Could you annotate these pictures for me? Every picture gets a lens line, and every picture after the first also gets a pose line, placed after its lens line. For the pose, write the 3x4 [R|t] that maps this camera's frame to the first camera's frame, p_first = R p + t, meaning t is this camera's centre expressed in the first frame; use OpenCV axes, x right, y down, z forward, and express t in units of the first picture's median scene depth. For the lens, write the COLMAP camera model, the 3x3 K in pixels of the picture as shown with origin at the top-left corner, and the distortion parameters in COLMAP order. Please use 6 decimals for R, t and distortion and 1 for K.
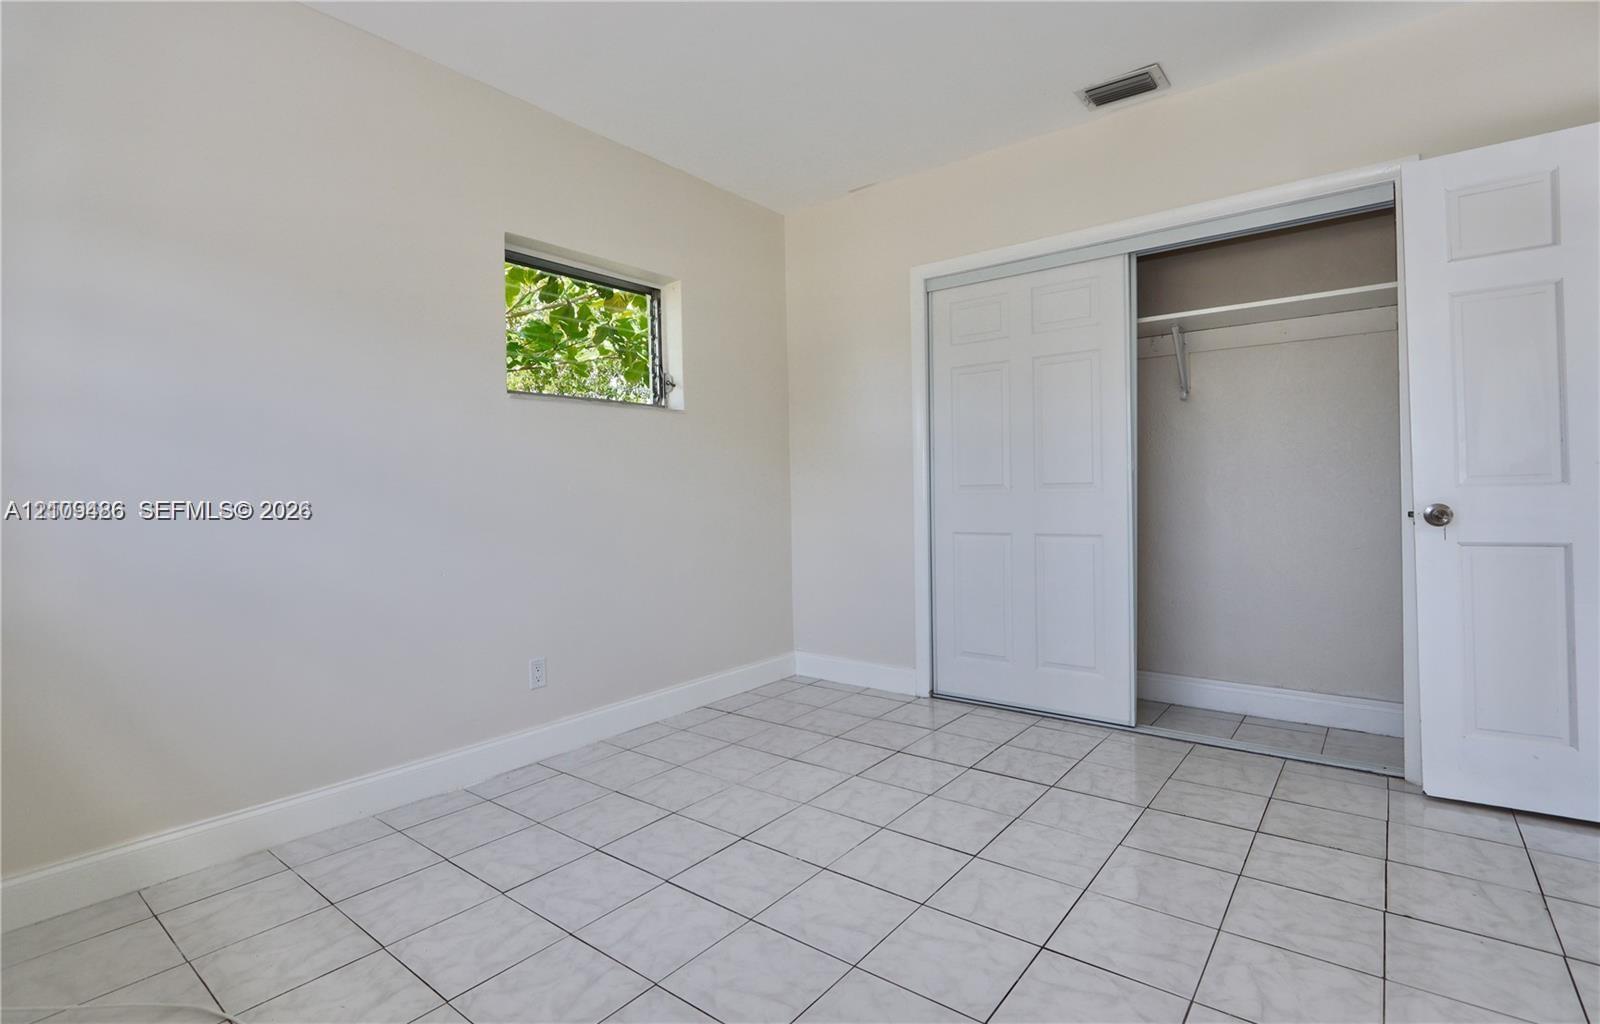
lens RADIAL K [[761.9, 0, 800.0], [0, 761.9, 512.0], [0, 0, 1]] dist [-0.000442, -0.000101]
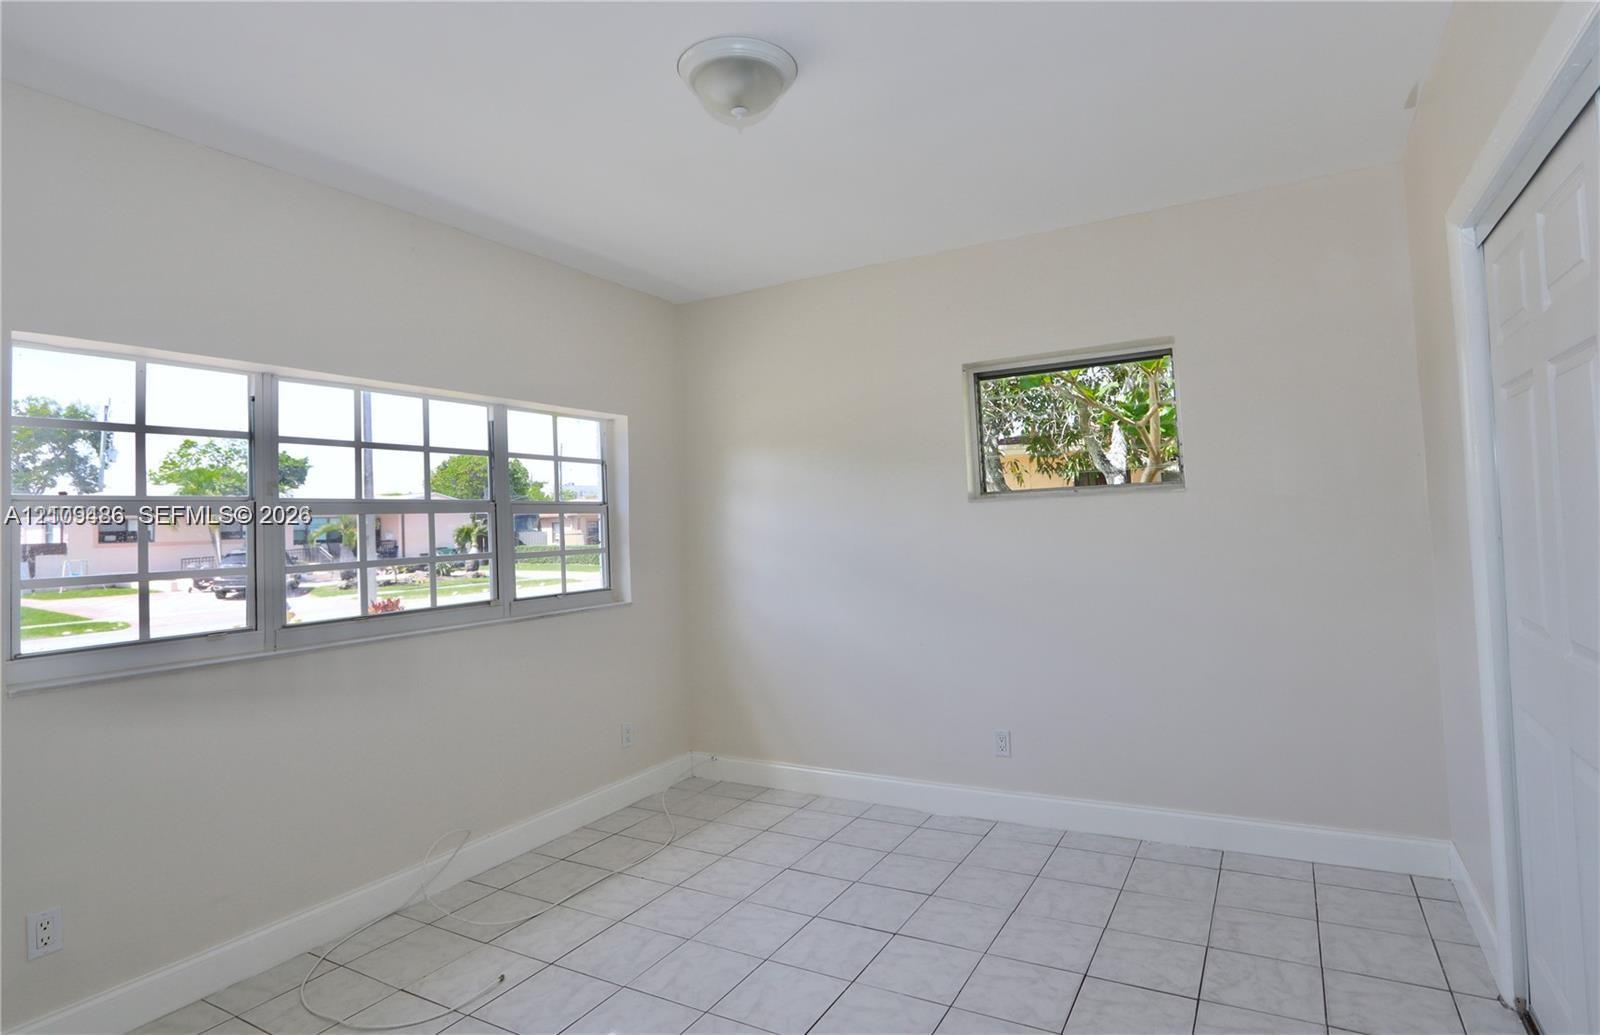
lens RADIAL K [[814.9, 0, 800.0], [0, 814.9, 517.5], [0, 0, 1]] dist [-0.003350, -0.000515]
pose [[0.142100, 0.001743, -0.989851, 0.884350], [0.019047, 0.999808, 0.004495, -0.146177], [0.989669, -0.019492, 0.142040, 0.596068]]
